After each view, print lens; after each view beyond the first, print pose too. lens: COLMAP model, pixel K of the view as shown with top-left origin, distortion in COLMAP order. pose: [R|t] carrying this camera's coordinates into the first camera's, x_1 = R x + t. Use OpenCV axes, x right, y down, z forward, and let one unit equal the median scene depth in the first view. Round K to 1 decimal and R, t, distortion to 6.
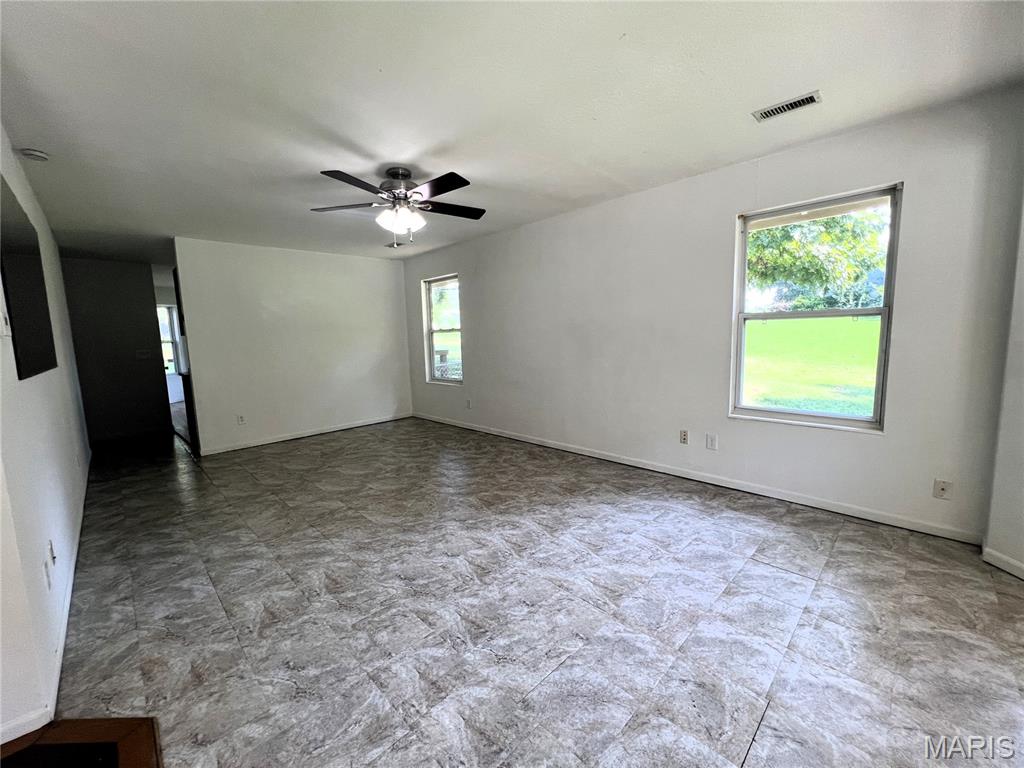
lens RADIAL K [[416.9, 0, 512.0], [0, 416.9, 384.0], [0, 0, 1]] dist [-0.001067, 0.000667]
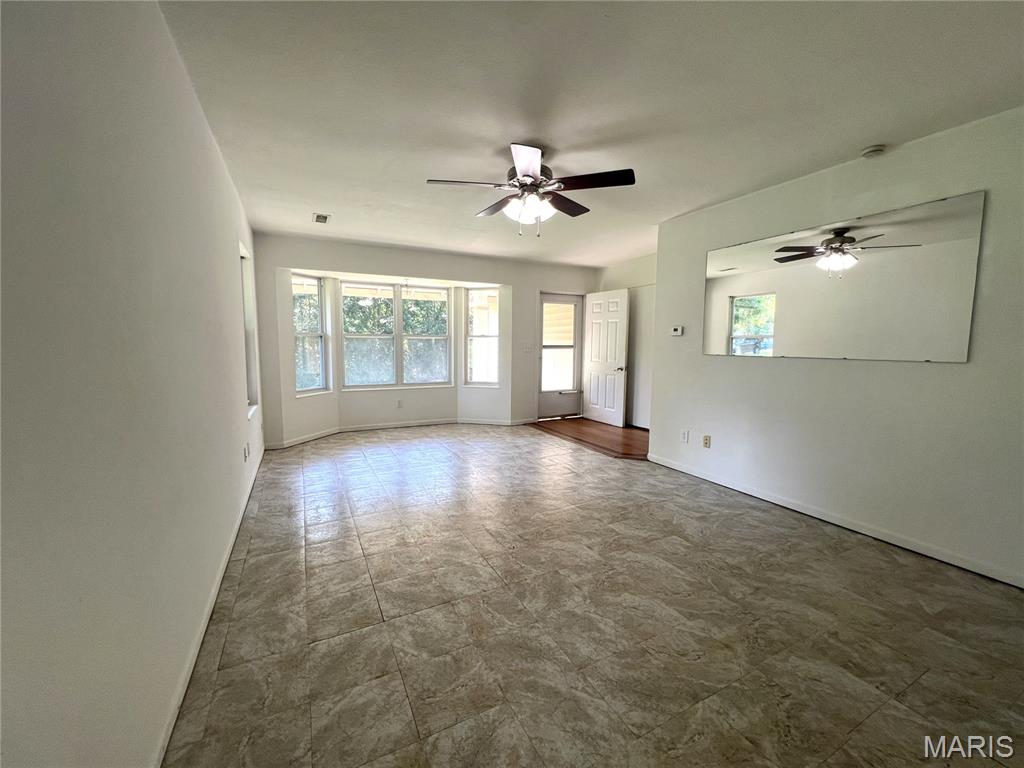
lens RADIAL K [[416.9, 0, 512.0], [0, 416.9, 384.0], [0, 0, 1]] dist [-0.001067, 0.000667]
pose [[-0.955458, -0.003248, 0.295108, -0.554447], [0.059427, 0.977340, 0.203160, -0.232472], [-0.289081, 0.211648, -0.933615, 2.169353]]
